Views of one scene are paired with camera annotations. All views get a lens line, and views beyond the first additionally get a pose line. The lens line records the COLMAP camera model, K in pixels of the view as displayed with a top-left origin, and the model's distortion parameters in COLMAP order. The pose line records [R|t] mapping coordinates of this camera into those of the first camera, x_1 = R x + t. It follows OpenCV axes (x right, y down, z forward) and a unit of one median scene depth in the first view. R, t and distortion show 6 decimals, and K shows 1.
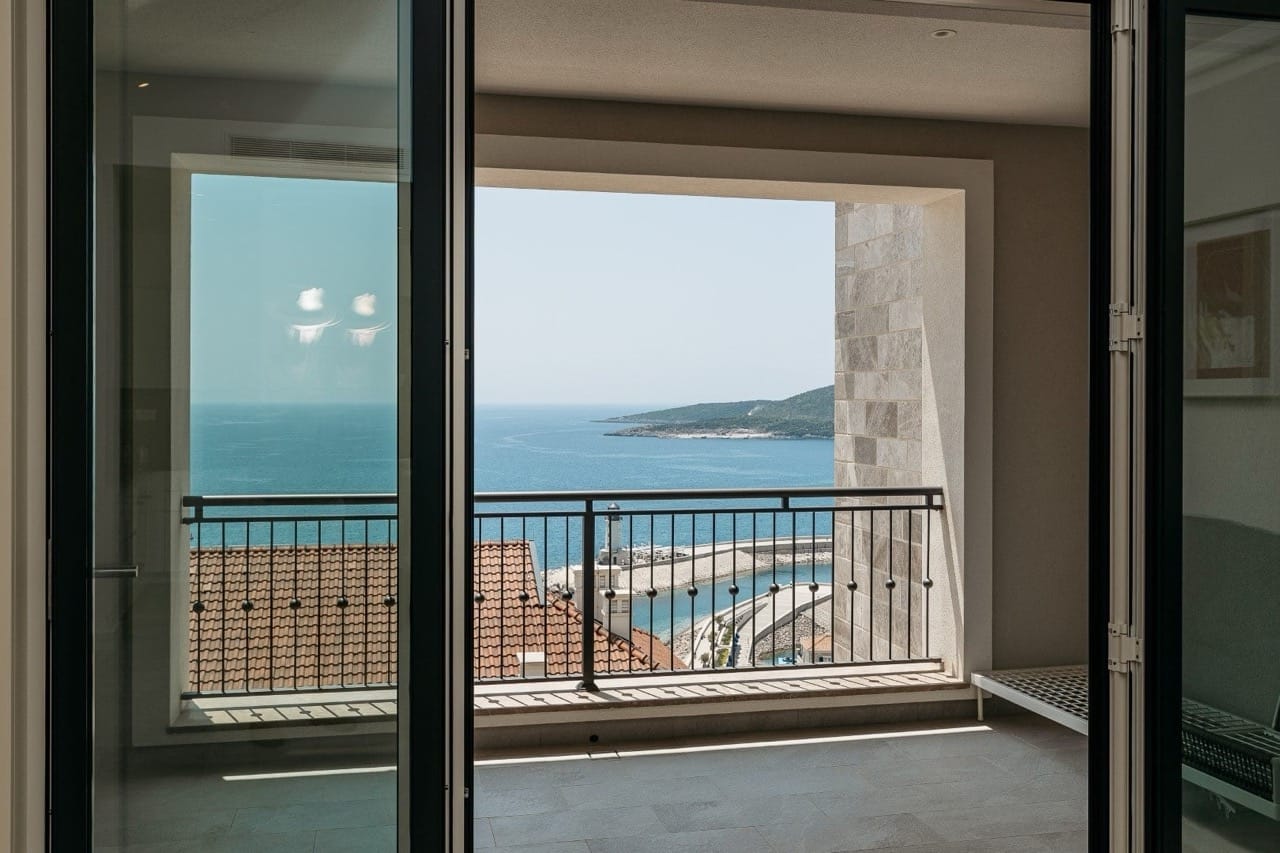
lens RADIAL K [[1173.4, 0, 639.1], [0, 1173.4, 426.7], [0, 0, 1]] dist [0.043138, 0.000000]
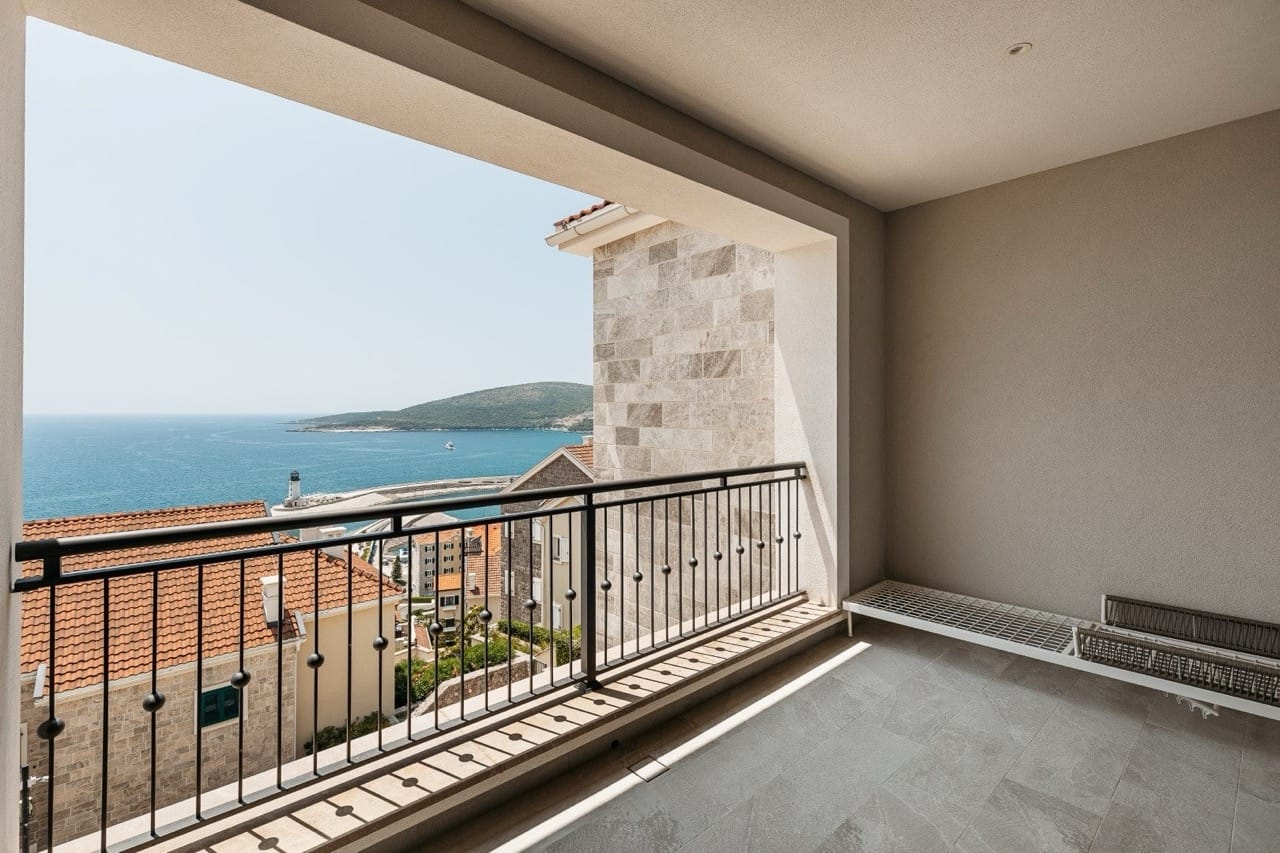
lens RADIAL K [[580.7, 0, 644.5], [0, 580.7, 412.8], [0, 0, 1]] dist [0.010357, -0.001318]
pose [[0.865186, -0.004896, 0.501427, -0.229409], [0.014499, 0.999779, -0.015254, 0.002904], [-0.501242, 0.020468, 0.865065, 0.518973]]
